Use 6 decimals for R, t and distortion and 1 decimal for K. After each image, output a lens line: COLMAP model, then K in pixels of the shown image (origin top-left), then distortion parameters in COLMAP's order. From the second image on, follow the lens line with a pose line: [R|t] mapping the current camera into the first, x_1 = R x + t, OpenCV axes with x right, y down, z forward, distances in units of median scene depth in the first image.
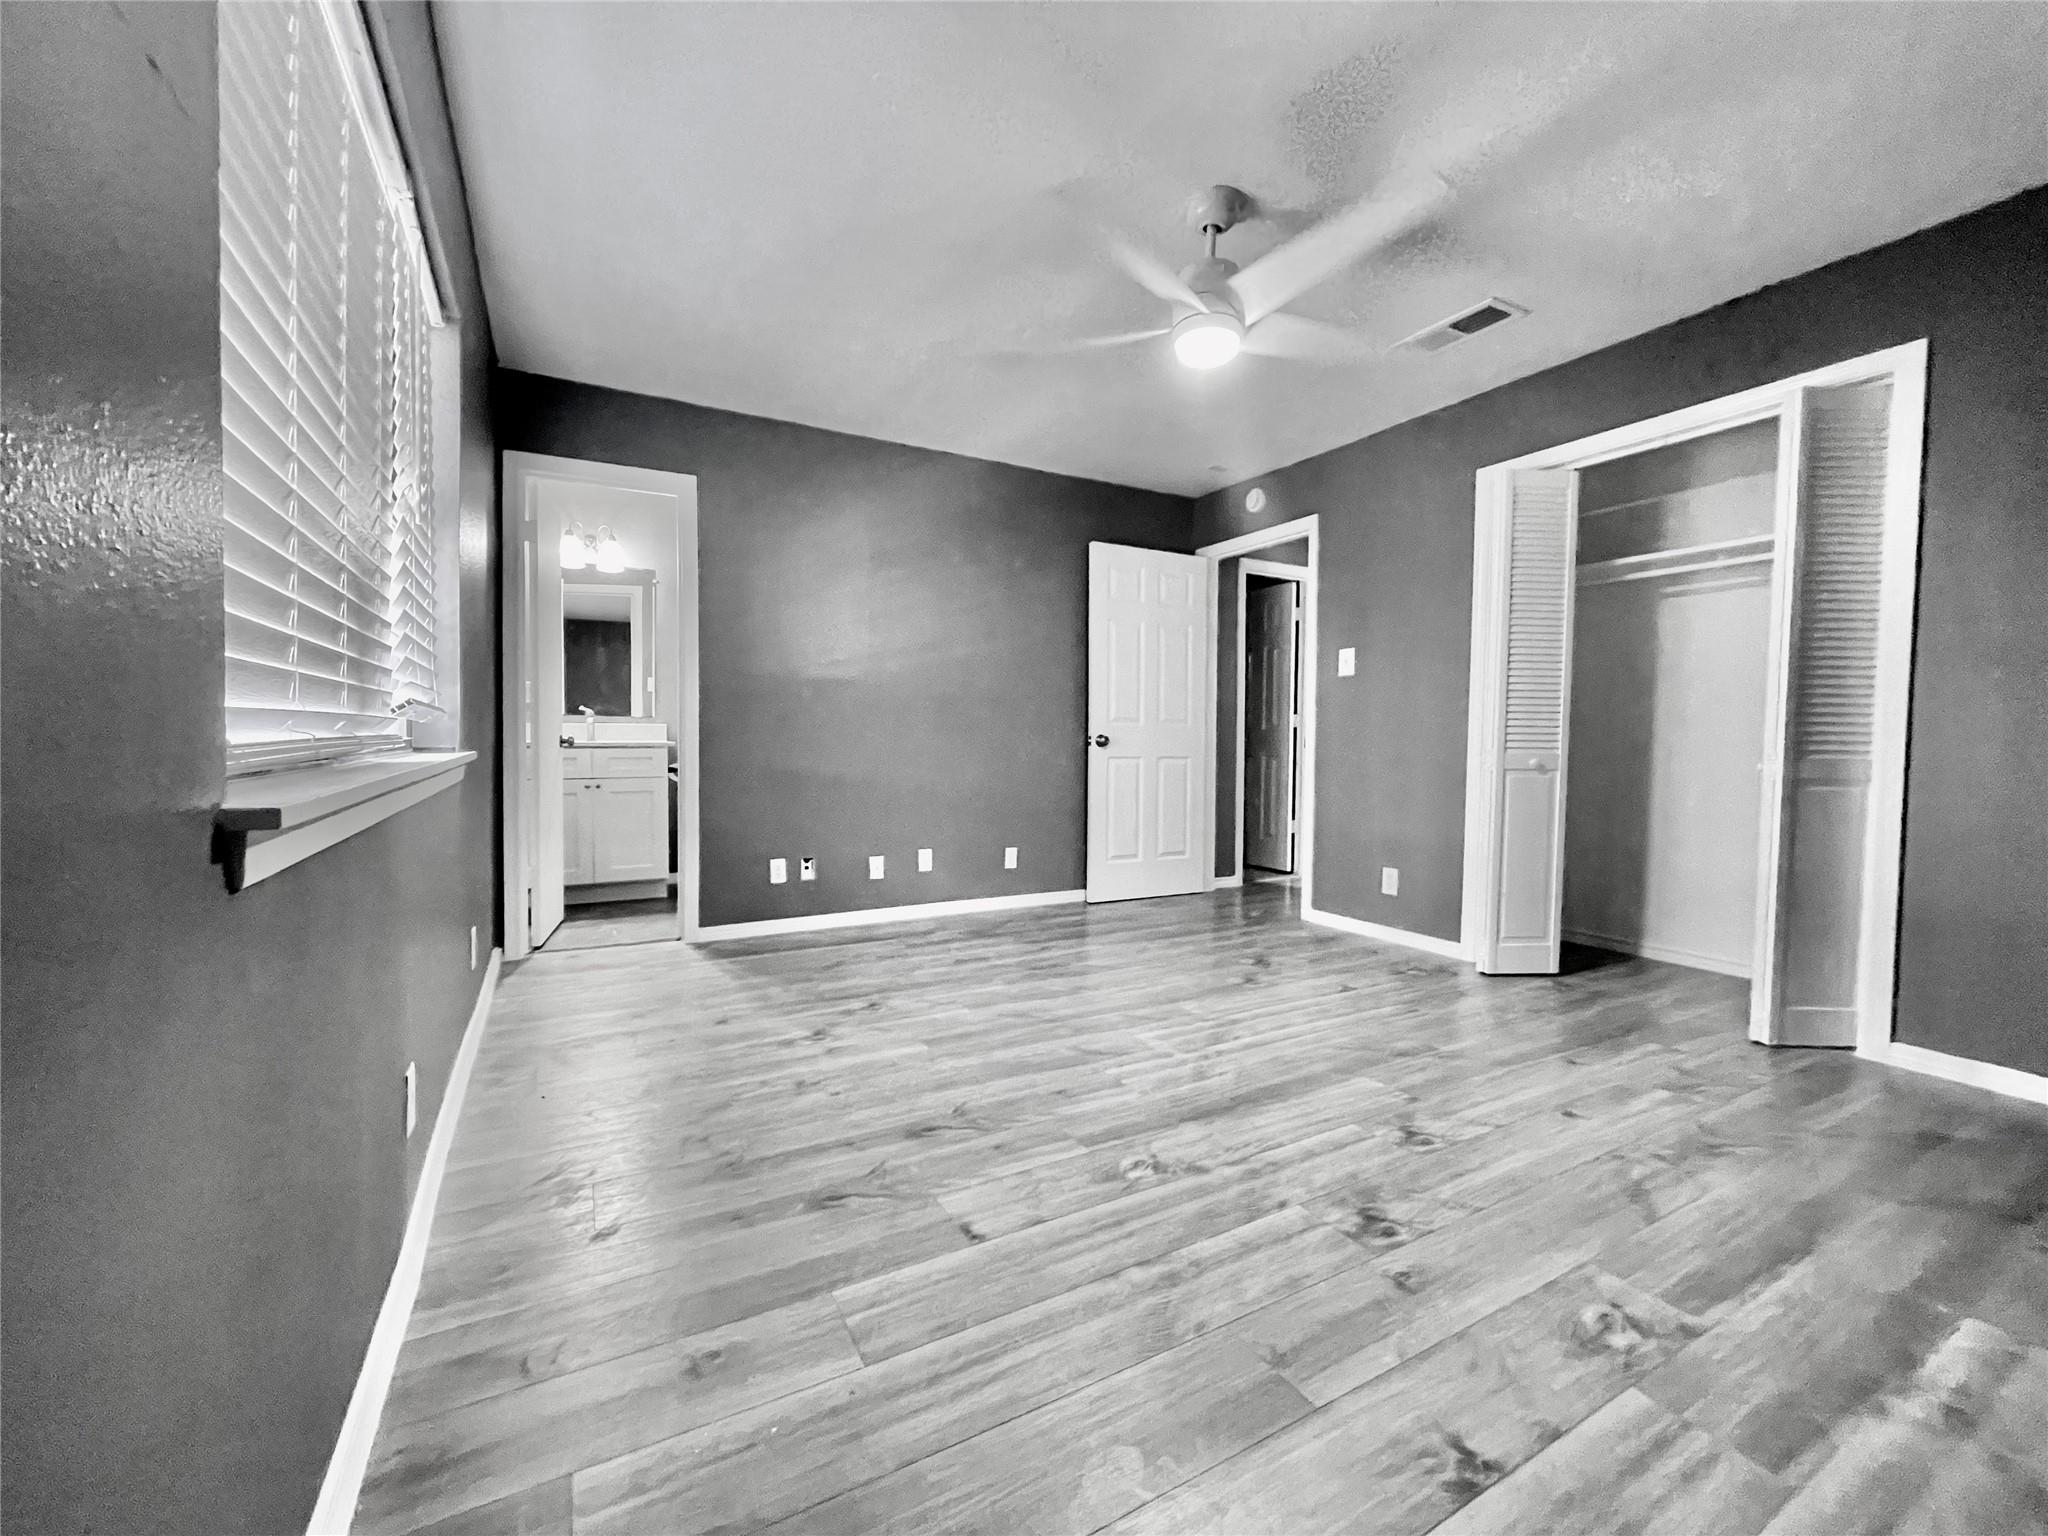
lens RADIAL K [[836.4, 0, 1036.2], [0, 836.4, 780.7], [0, 0, 1]] dist [-0.000021, -0.000857]
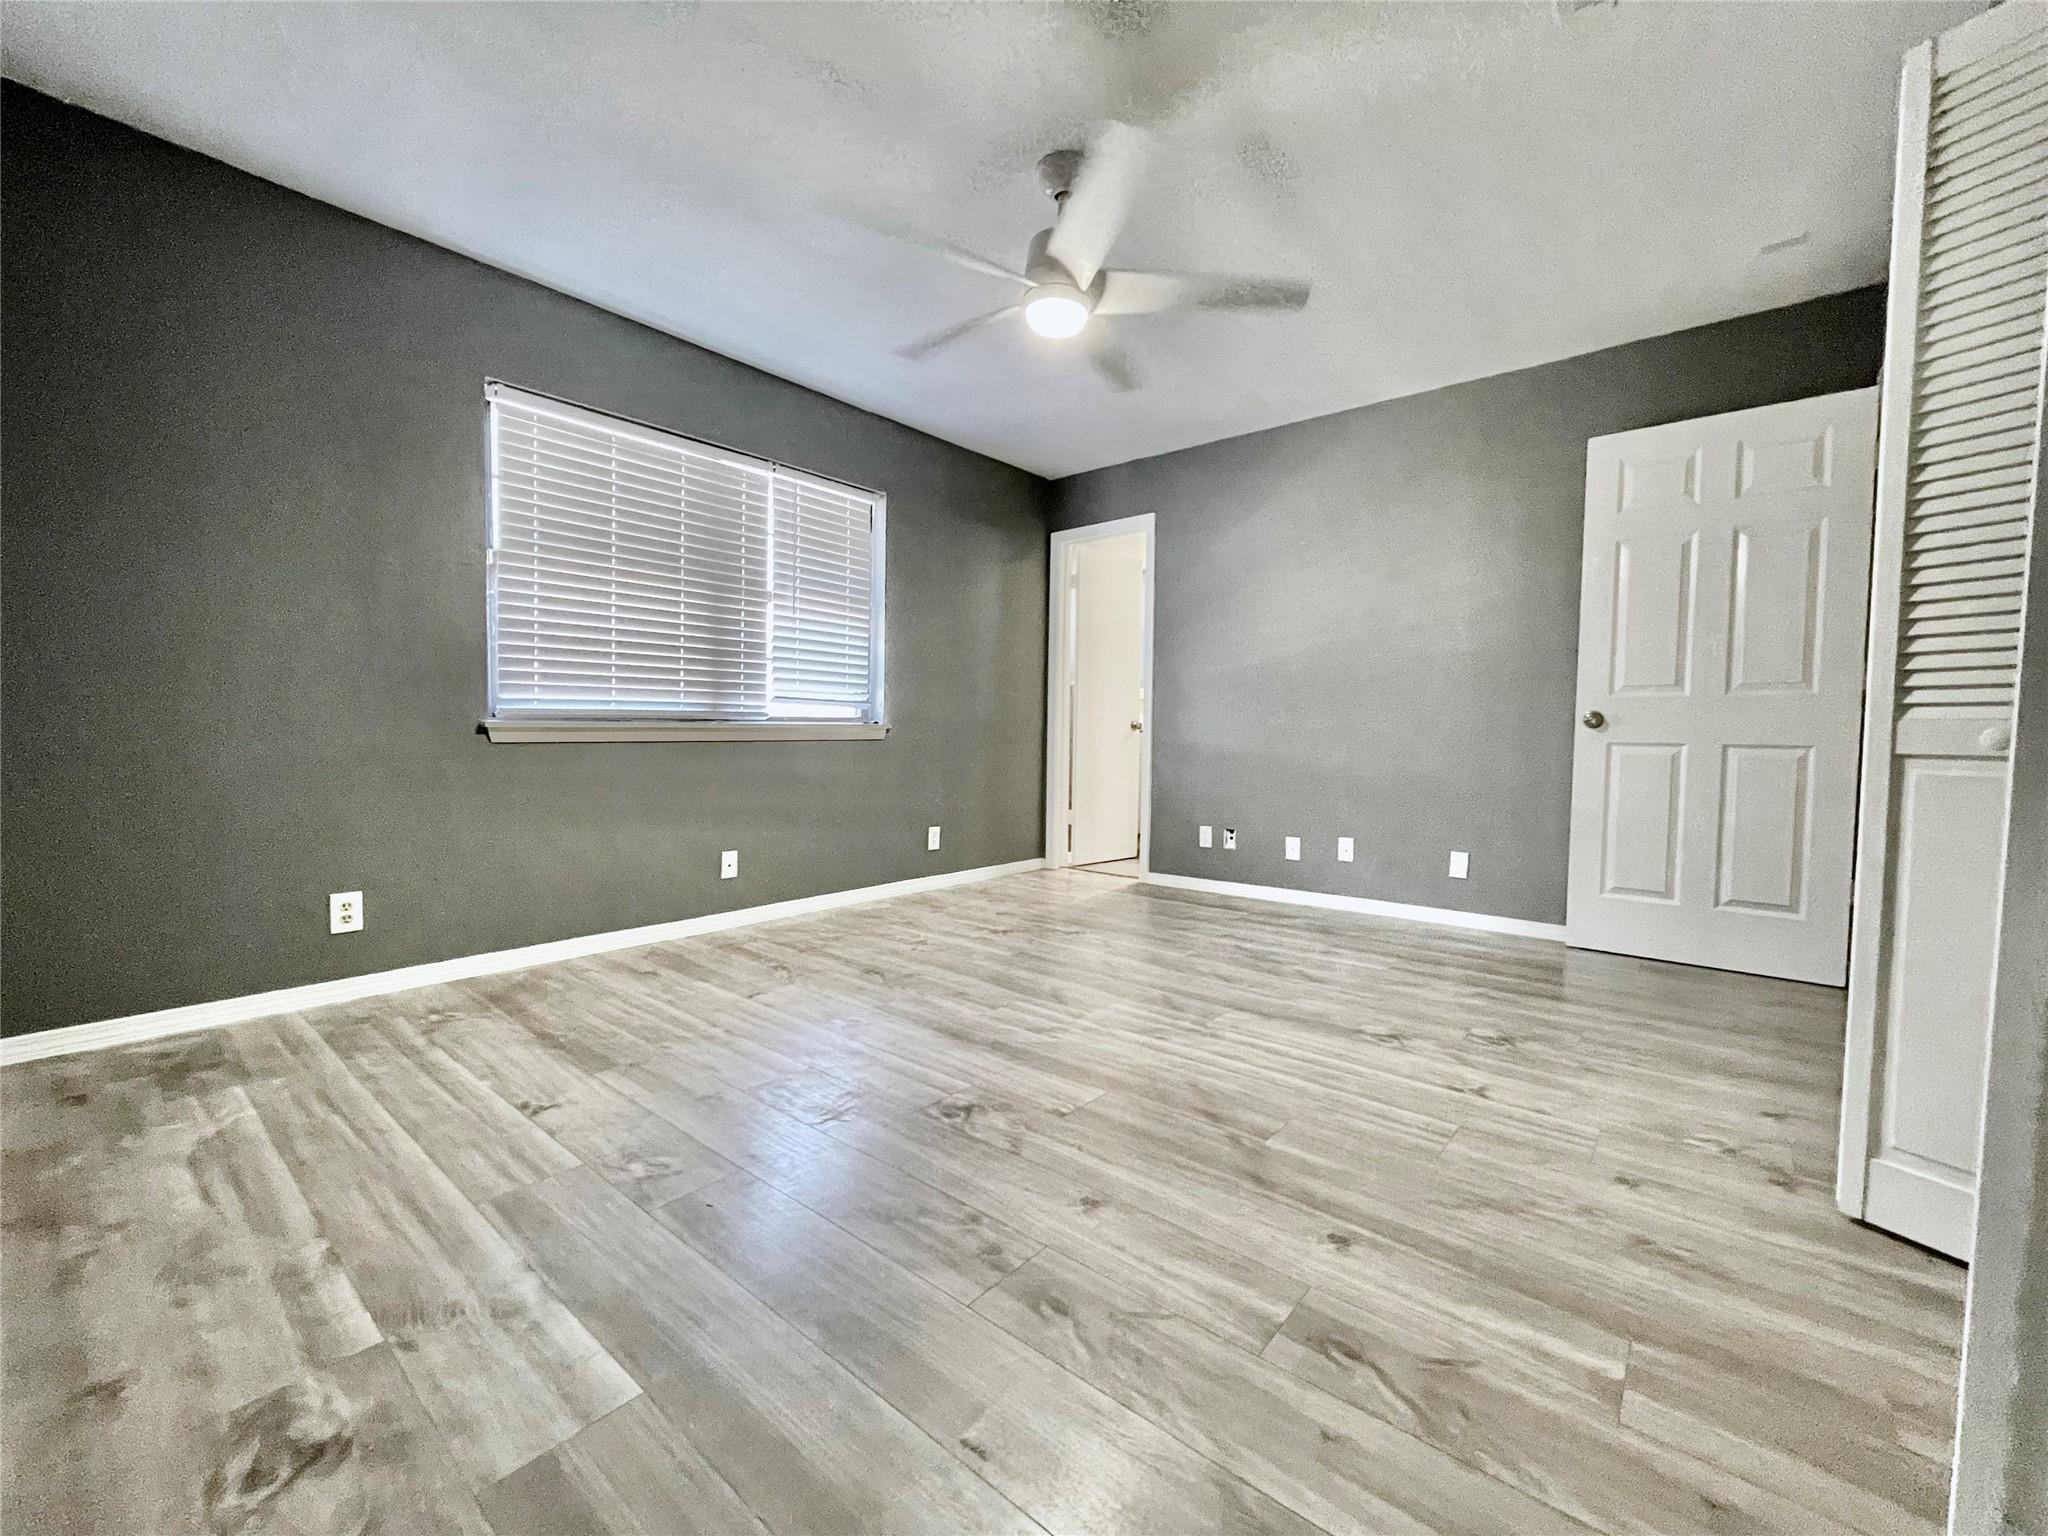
lens RADIAL K [[836.4, 0, 1016.8], [0, 836.4, 789.5], [0, 0, 1]] dist [-0.000021, -0.000857]
pose [[0.343956, 0.058149, -0.937184, 0.913148], [-0.053753, 0.997663, 0.042174, 0.012235], [0.937446, 0.035870, 0.346278, 0.487467]]
